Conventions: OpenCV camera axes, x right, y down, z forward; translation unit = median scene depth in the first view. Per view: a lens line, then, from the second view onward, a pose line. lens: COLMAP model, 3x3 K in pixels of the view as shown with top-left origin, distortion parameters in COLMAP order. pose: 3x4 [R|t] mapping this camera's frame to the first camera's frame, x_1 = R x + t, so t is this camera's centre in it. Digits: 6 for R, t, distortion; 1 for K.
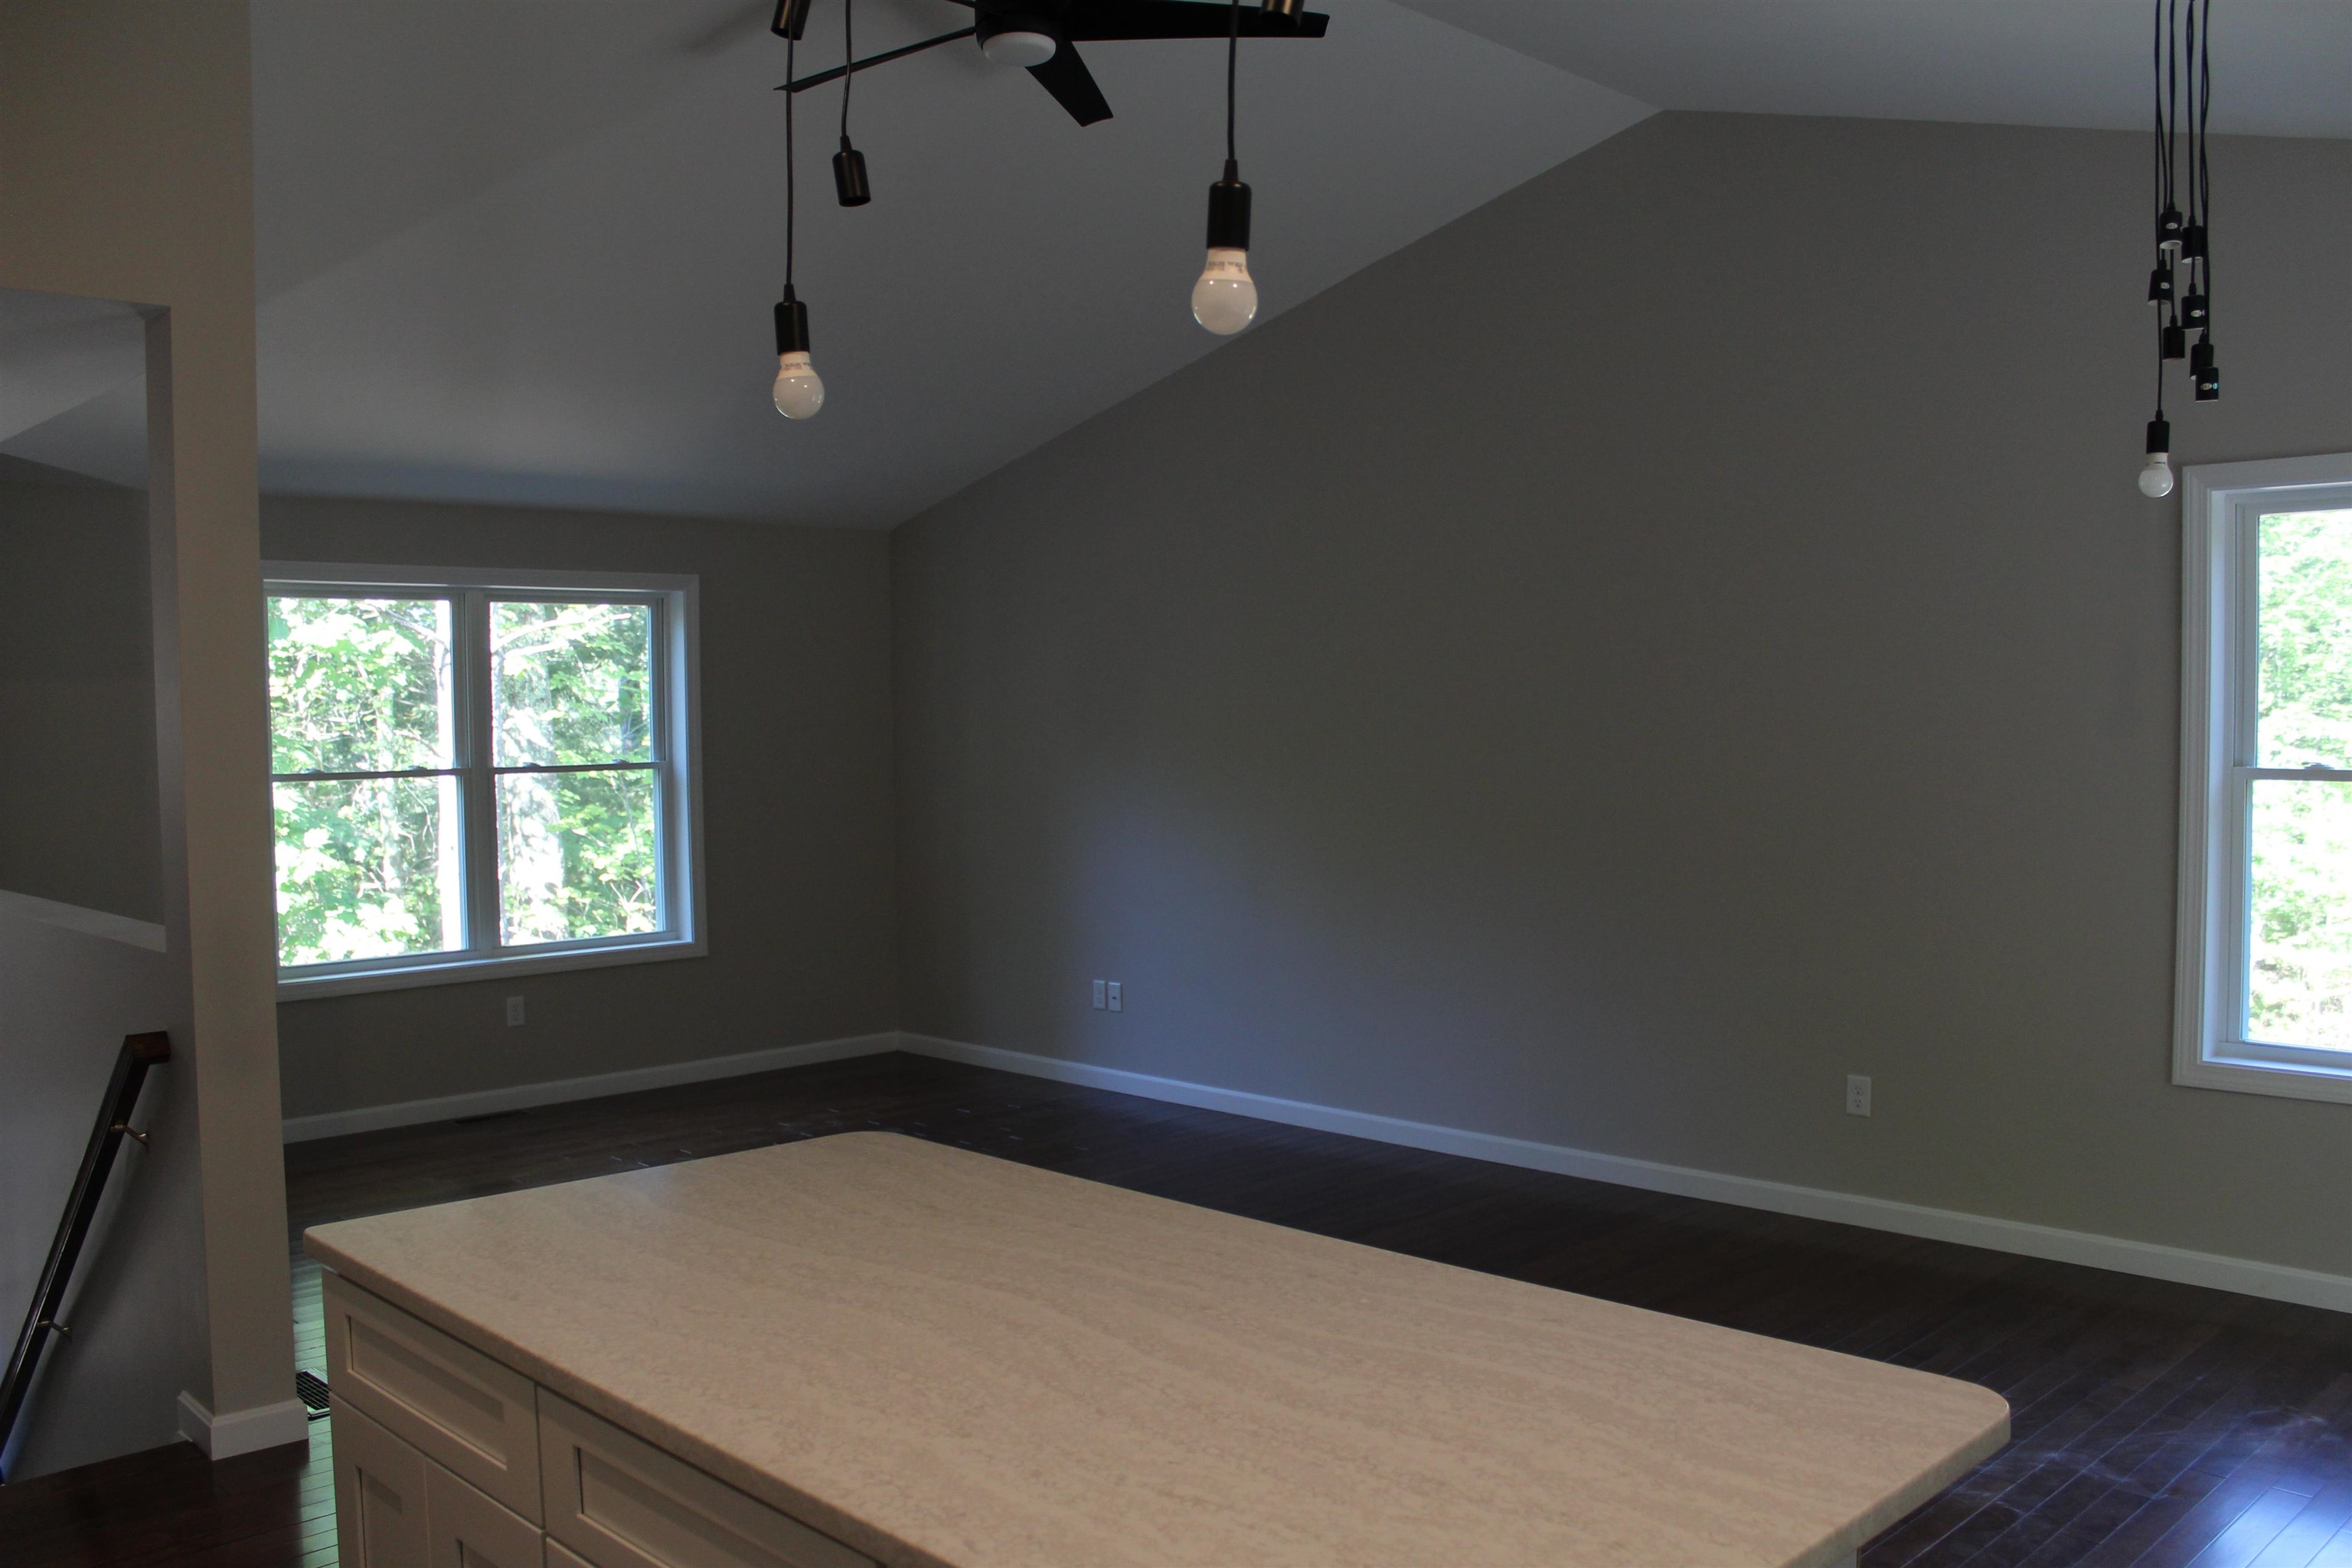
lens RADIAL K [[1968.9, 0, 1165.9], [0, 1968.9, 787.2], [0, 0, 1]] dist [-0.075126, -0.010515]
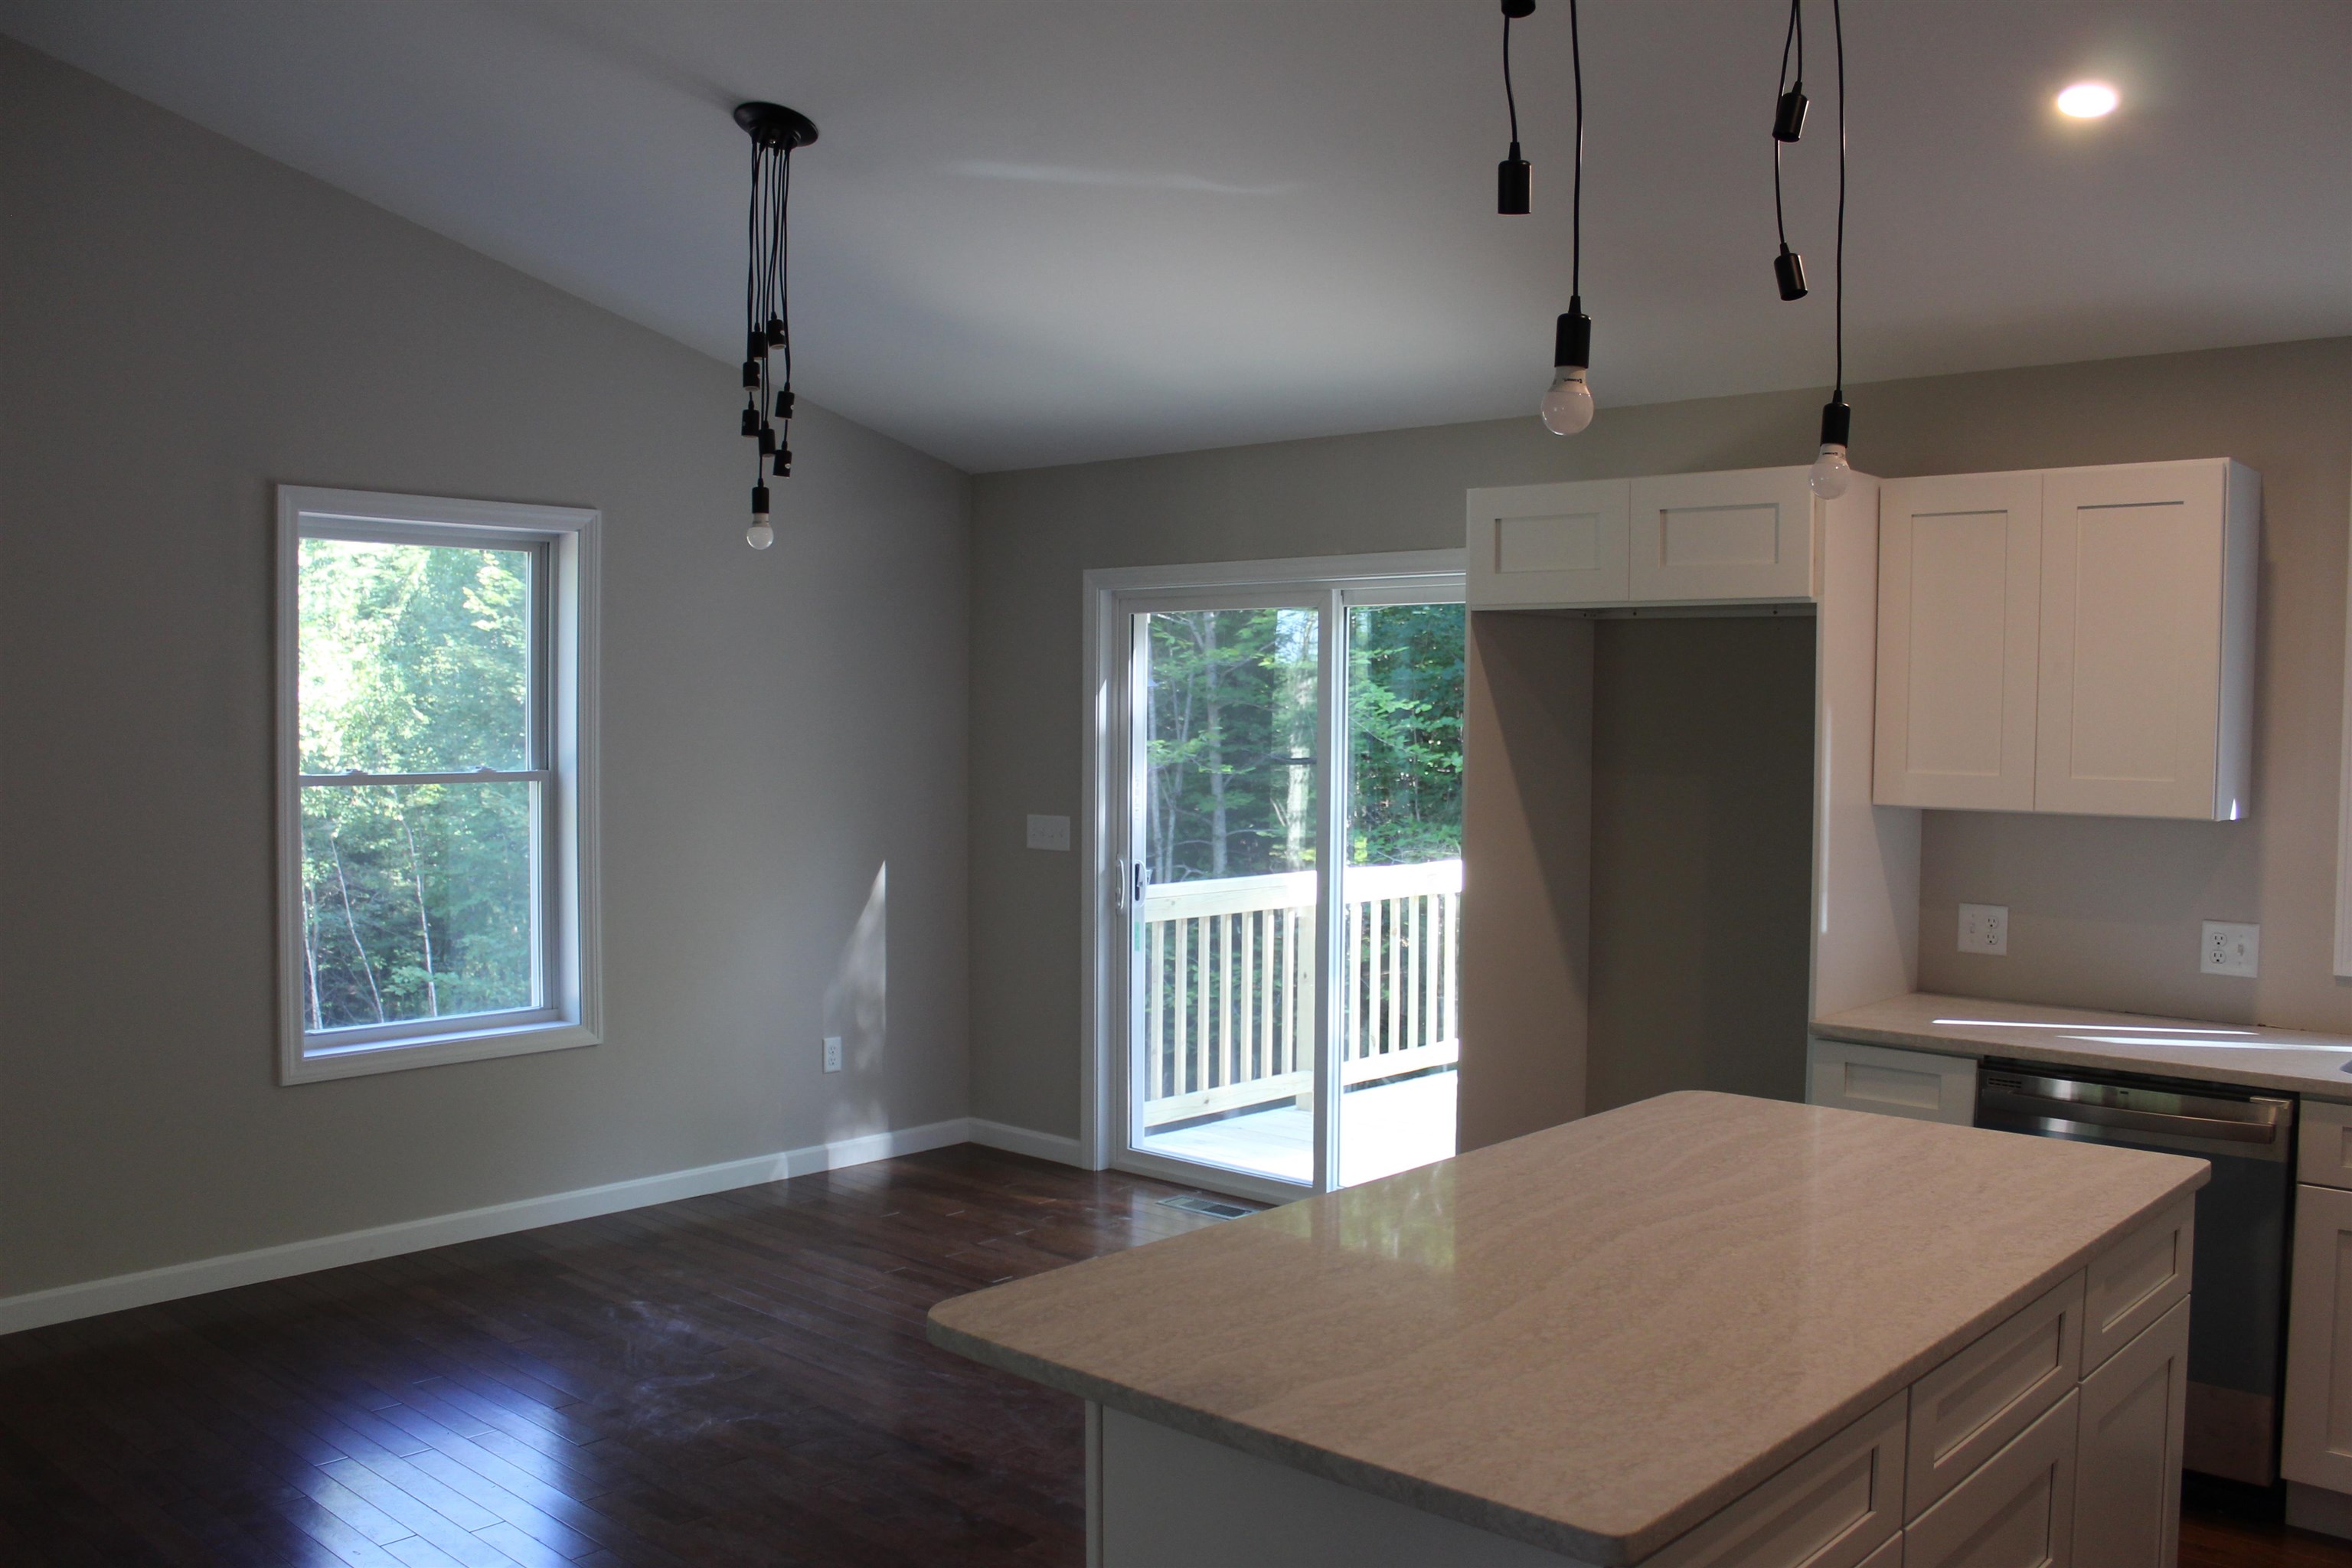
lens RADIAL K [[1968.9, 0, 1169.3], [0, 1968.9, 791.4], [0, 0, 1]] dist [-0.075126, -0.010515]
pose [[-0.045896, -0.044052, 0.997974, -0.760730], [0.046916, 0.997830, 0.046204, -0.044220], [-0.997844, 0.048942, -0.043730, 0.818158]]
